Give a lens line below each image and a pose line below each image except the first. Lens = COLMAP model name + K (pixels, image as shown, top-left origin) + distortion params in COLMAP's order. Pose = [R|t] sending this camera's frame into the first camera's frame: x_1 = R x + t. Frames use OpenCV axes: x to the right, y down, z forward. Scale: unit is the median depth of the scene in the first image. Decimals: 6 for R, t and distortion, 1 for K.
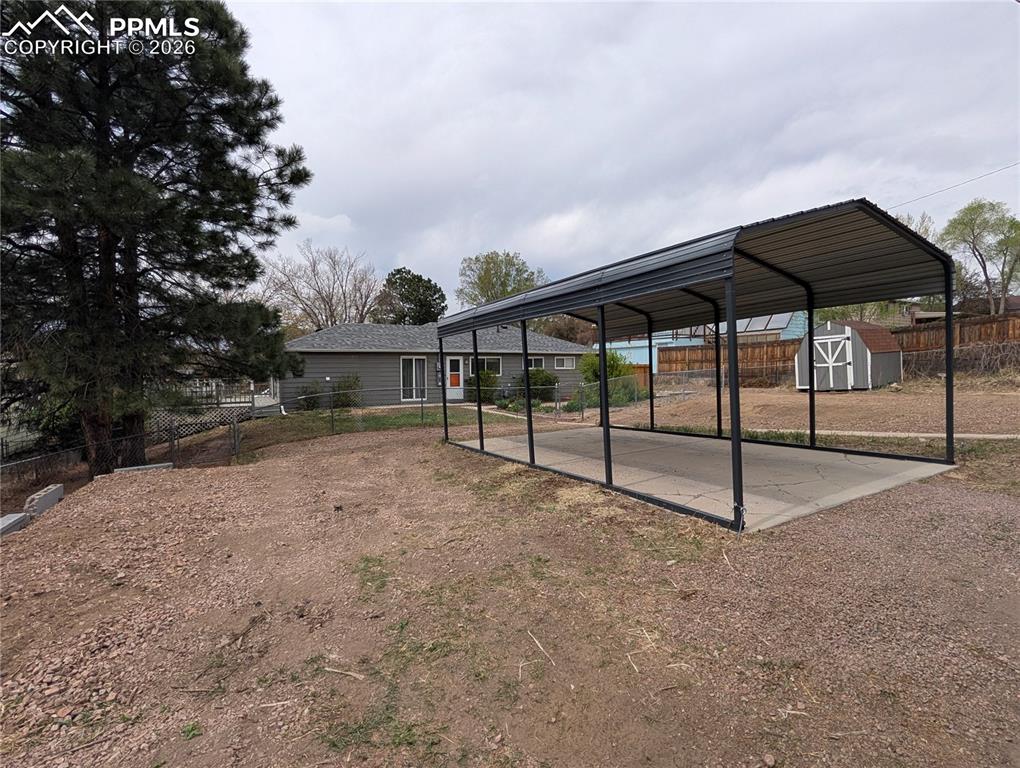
lens RADIAL K [[491.3, 0, 510.0], [0, 491.3, 384.0], [0, 0, 1]] dist [0.001330, -0.000175]
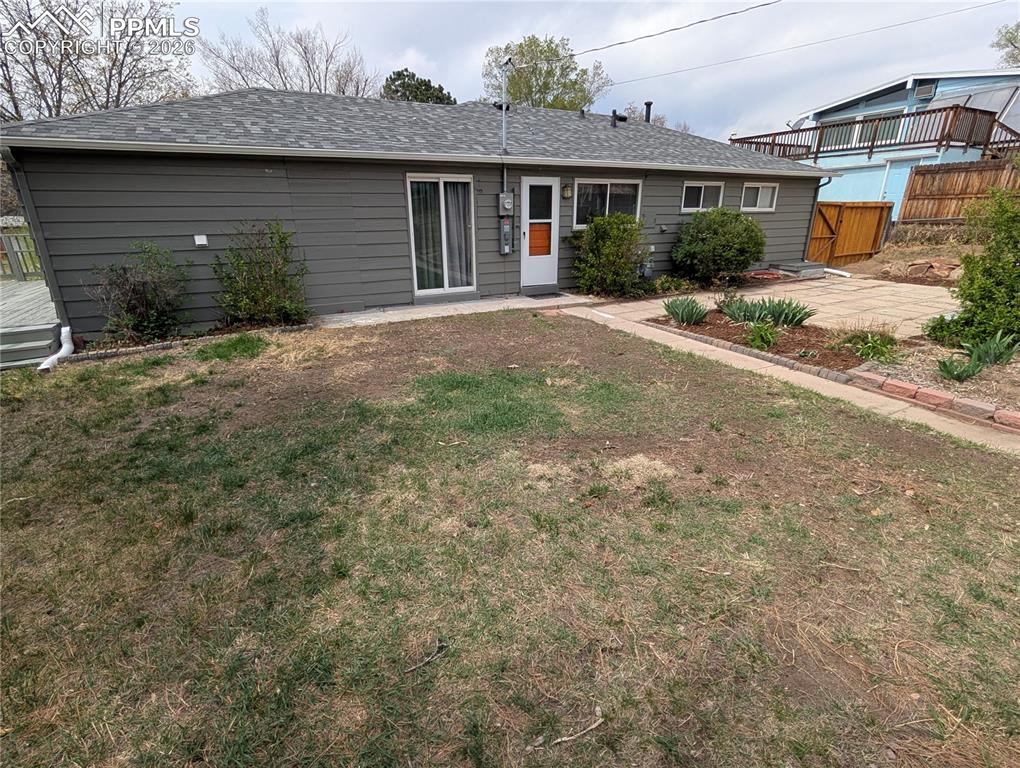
lens RADIAL K [[481.1, 0, 510.0], [0, 481.1, 384.0], [0, 0, 1]] dist [-0.002625, -0.000739]
pose [[0.999657, 0.007777, -0.025014, -0.125382], [0.000234, 0.952226, 0.305393, -0.015303], [0.026194, -0.305294, 0.951898, 0.568535]]
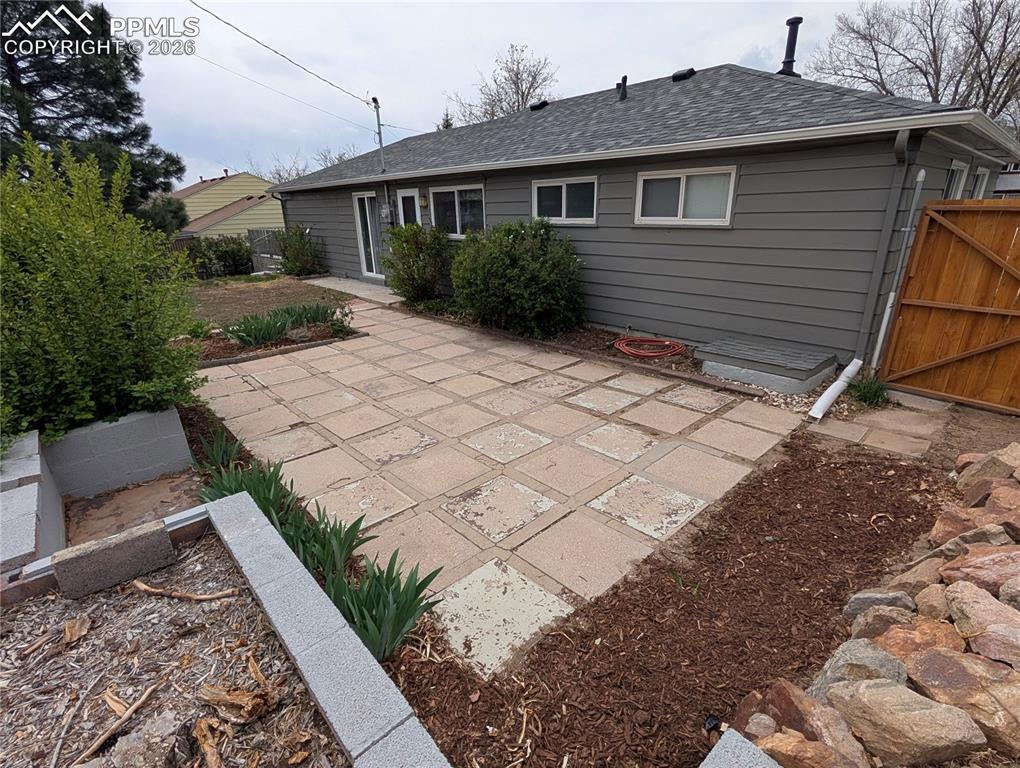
lens RADIAL K [[491.3, 0, 510.0], [0, 491.3, 384.0], [0, 0, 1]] dist [0.001330, -0.000175]
pose [[0.236540, 0.333662, -0.912534, 0.377712], [-0.015570, 0.940368, 0.339804, -0.042404], [0.971497, -0.066169, 0.227629, 0.966075]]
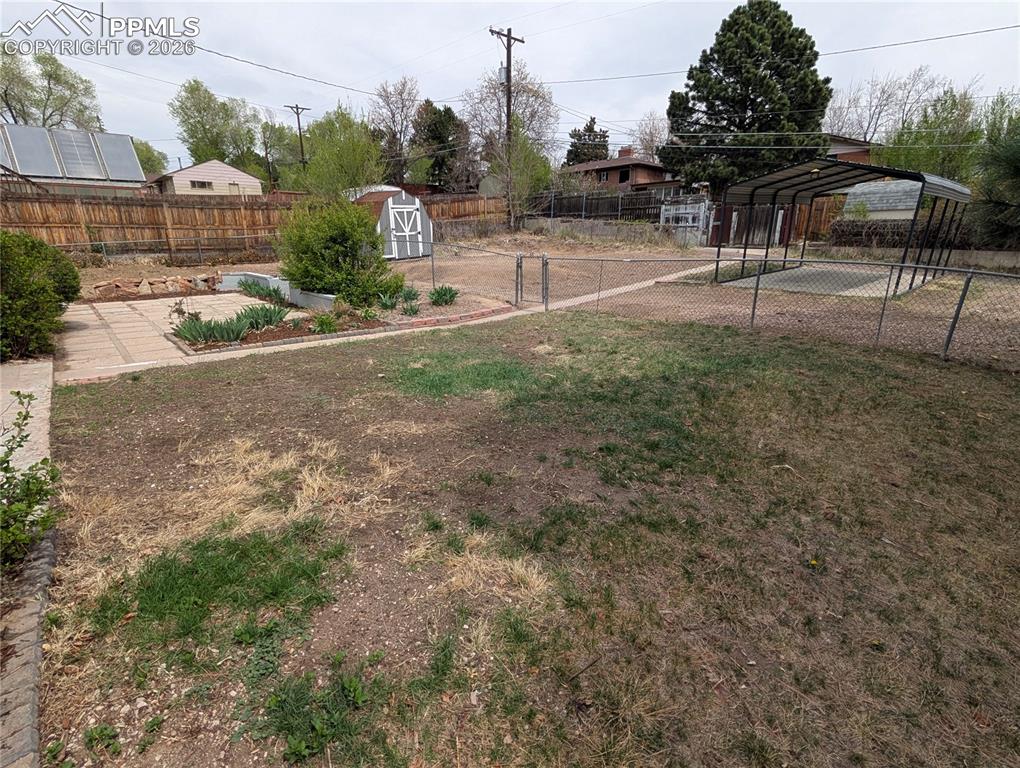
lens RADIAL K [[481.1, 0, 510.0], [0, 481.1, 384.0], [0, 0, 1]] dist [-0.002625, -0.000739]
pose [[-0.228362, -0.272724, 0.934598, -0.379854], [0.037946, 0.956741, 0.288457, -0.014375], [-0.972837, 0.101337, -0.208134, 0.793087]]
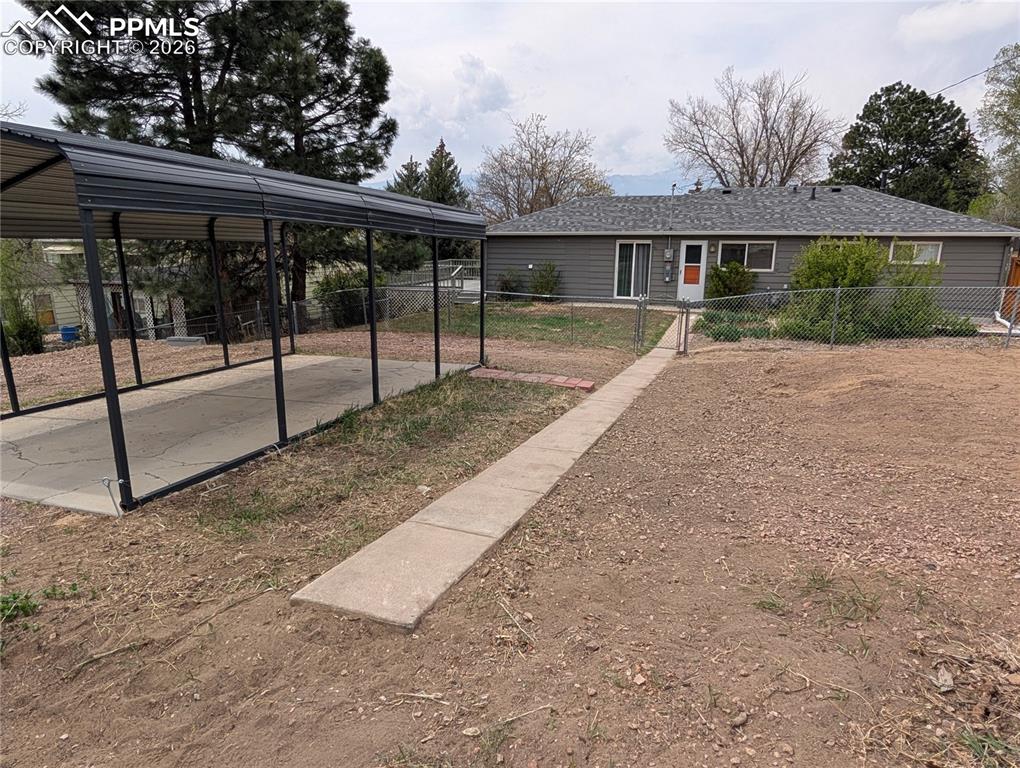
lens RADIAL K [[607.3, 0, 510.0], [0, 607.3, 384.0], [0, 0, 1]] dist [-0.003276, -0.000321]
pose [[0.649146, 0.189524, -0.736675, 0.390590], [-0.033797, 0.974693, 0.220977, -0.038848], [0.759913, -0.118549, 0.639124, 0.217227]]
